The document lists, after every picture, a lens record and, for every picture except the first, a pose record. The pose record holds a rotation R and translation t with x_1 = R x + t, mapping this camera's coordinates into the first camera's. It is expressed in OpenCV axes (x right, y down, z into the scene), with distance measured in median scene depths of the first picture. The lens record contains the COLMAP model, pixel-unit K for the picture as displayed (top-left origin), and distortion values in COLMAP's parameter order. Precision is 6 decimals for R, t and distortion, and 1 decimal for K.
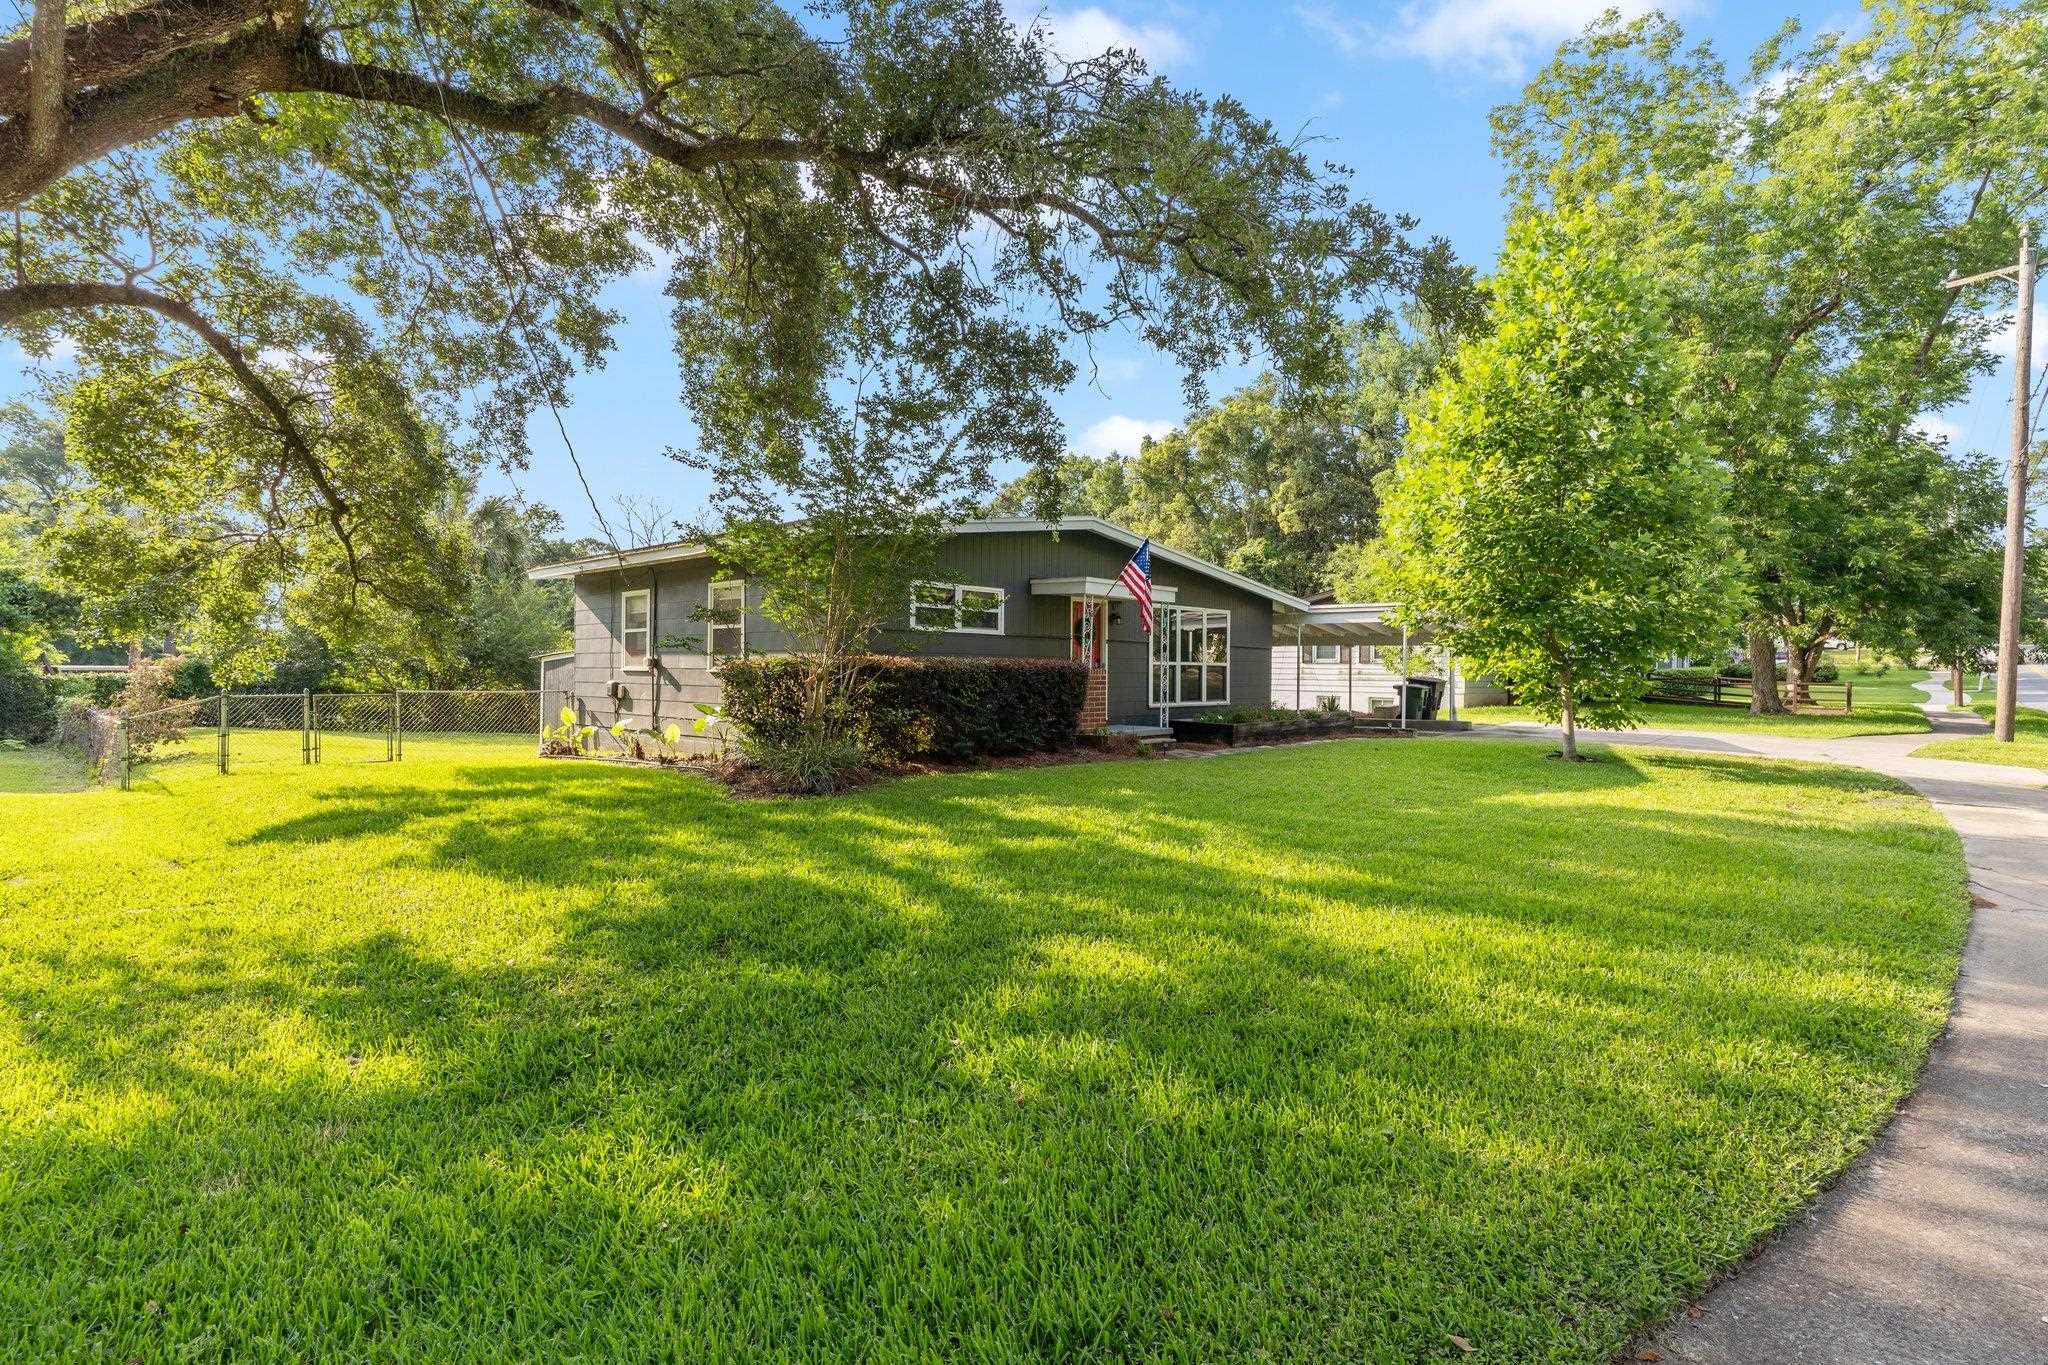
lens RADIAL K [[996.7, 0, 1019.7], [0, 996.7, 704.4], [0, 0, 1]] dist [-0.000338, 0.000047]
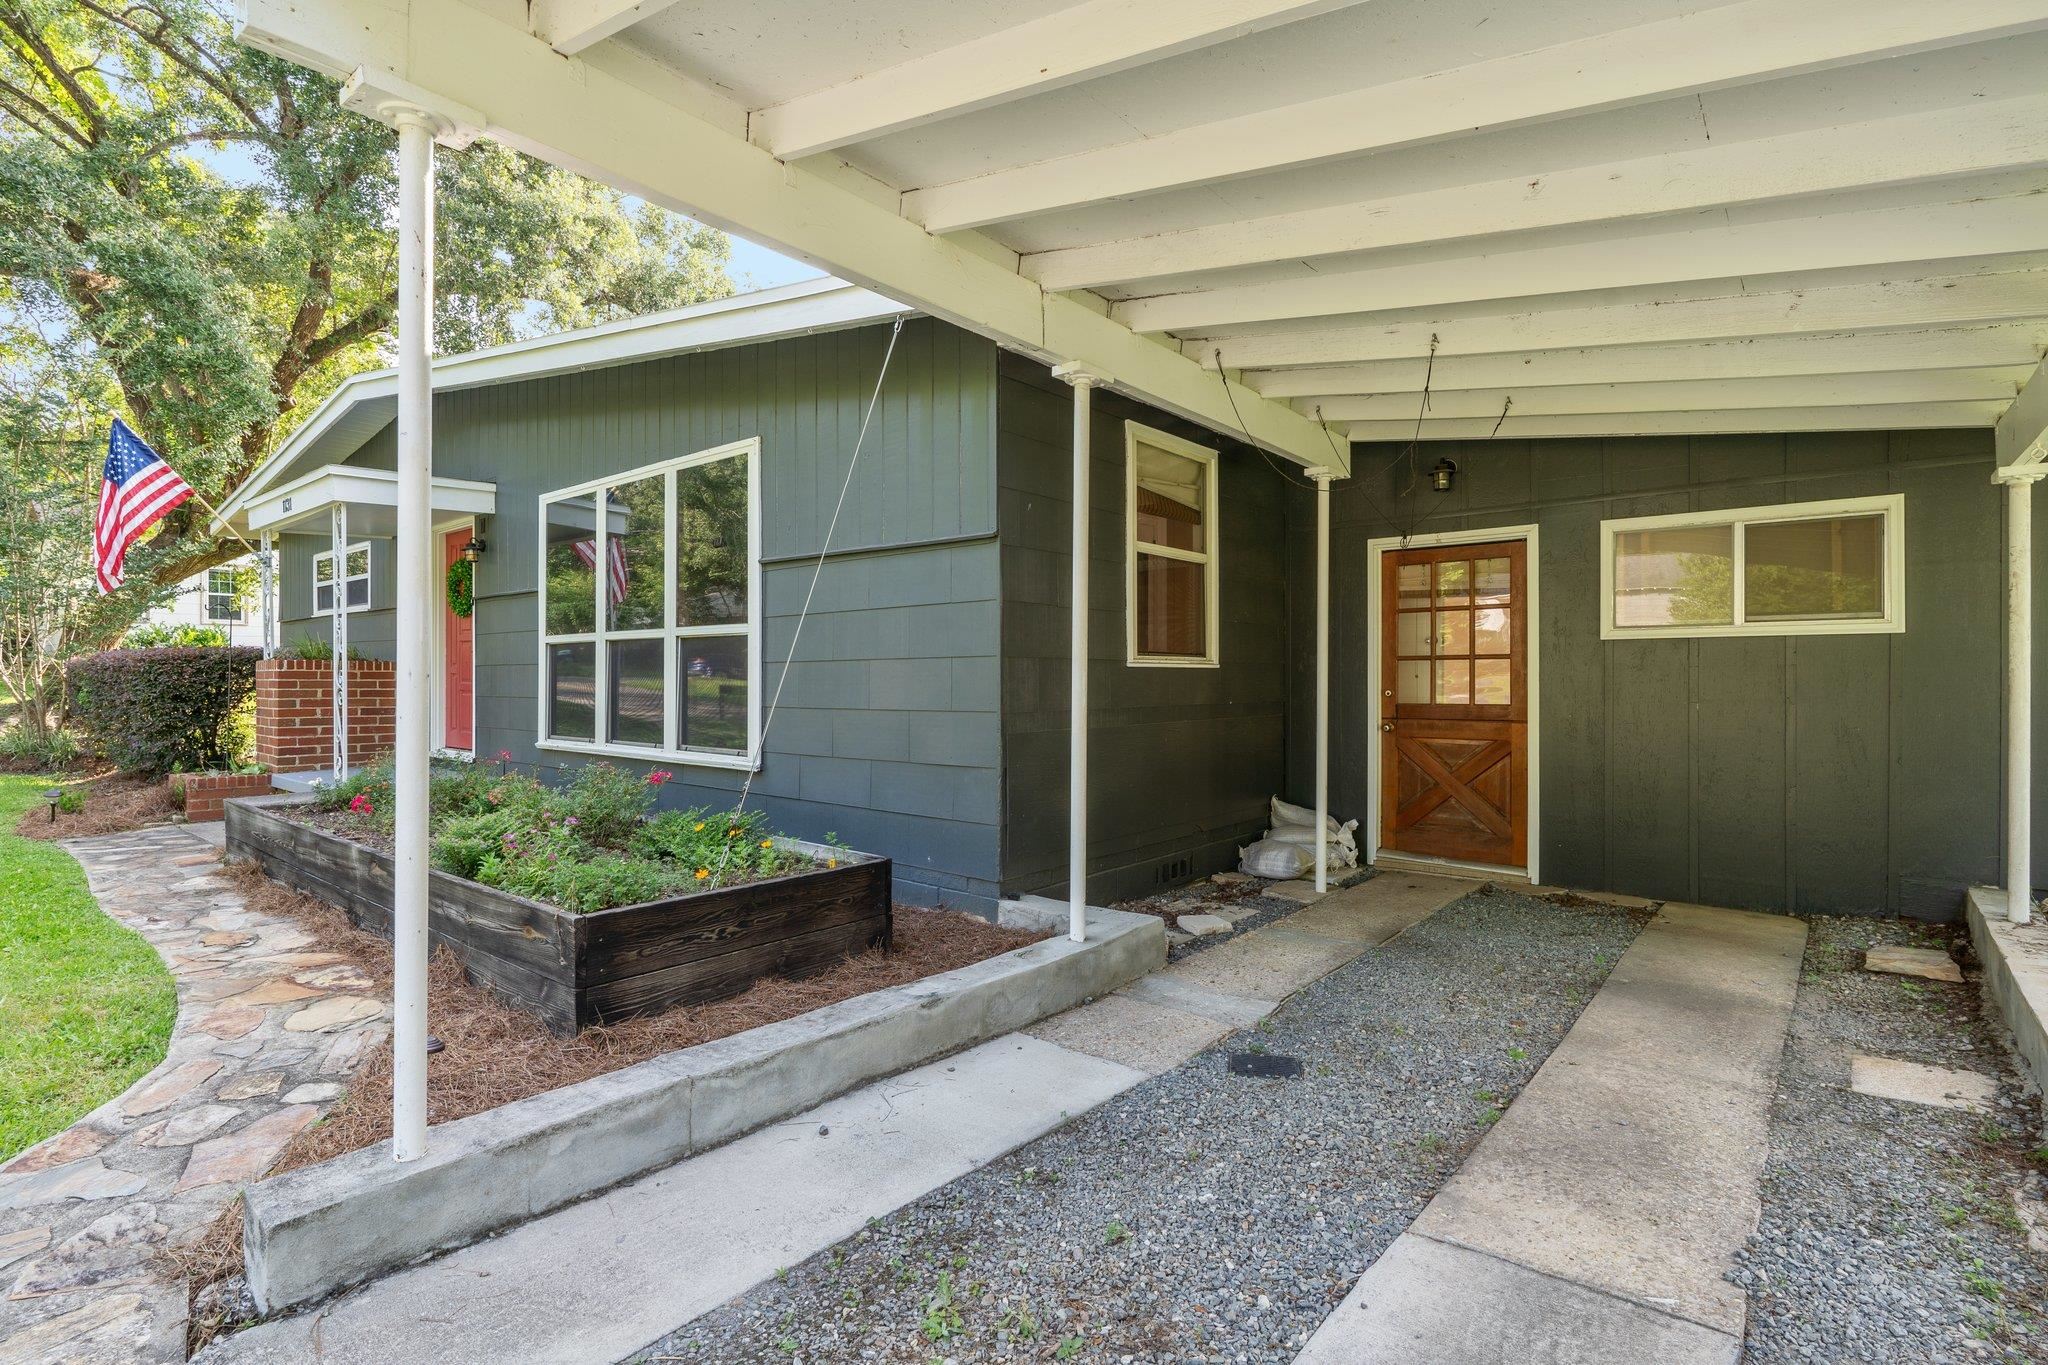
lens RADIAL K [[983.2, 0, 1024.0], [0, 983.2, 682.5], [0, 0, 1]] dist [-0.003425, -0.000708]
pose [[0.049495, 0.004648, -0.998764, 0.421609], [-0.030372, 0.999534, 0.003147, -0.023760], [0.998312, 0.030179, 0.049614, 0.909951]]
